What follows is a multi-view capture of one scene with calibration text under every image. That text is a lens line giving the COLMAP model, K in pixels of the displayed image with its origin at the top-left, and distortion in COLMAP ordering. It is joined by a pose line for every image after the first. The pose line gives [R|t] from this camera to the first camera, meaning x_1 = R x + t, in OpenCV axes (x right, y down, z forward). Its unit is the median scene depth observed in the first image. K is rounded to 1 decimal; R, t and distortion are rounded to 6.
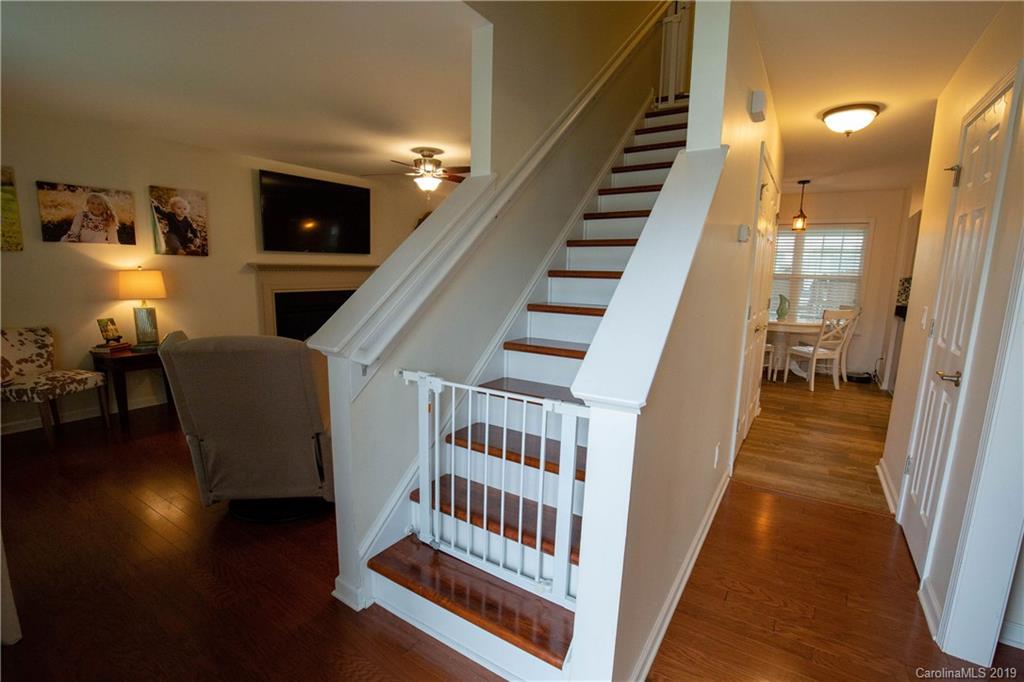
lens RADIAL K [[467.7, 0, 514.4], [0, 467.7, 347.4], [0, 0, 1]] dist [-0.038223, 0.007438]
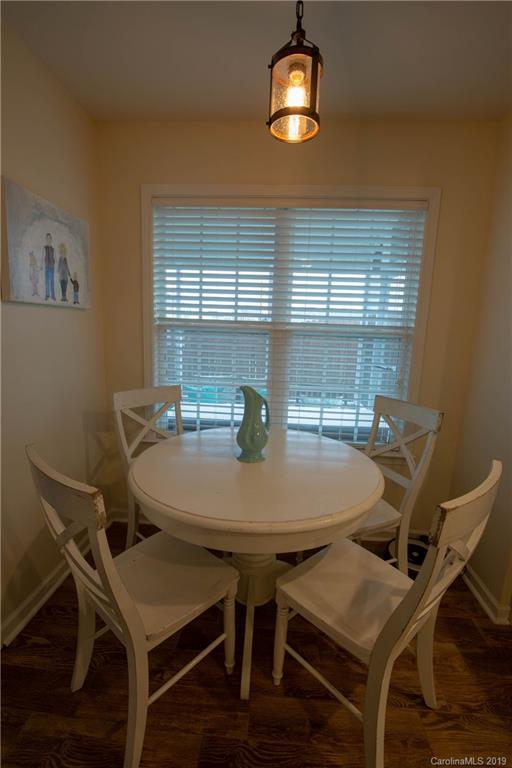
lens RADIAL K [[351.2, 0, 252.7], [0, 351.2, 388.3], [0, 0, 1]] dist [-0.037939, 0.007509]
pose [[0.873340, -0.085458, 0.479556, 0.690374], [0.067433, 0.996222, 0.054723, -0.187046], [-0.482421, -0.015453, 0.875803, 1.167285]]
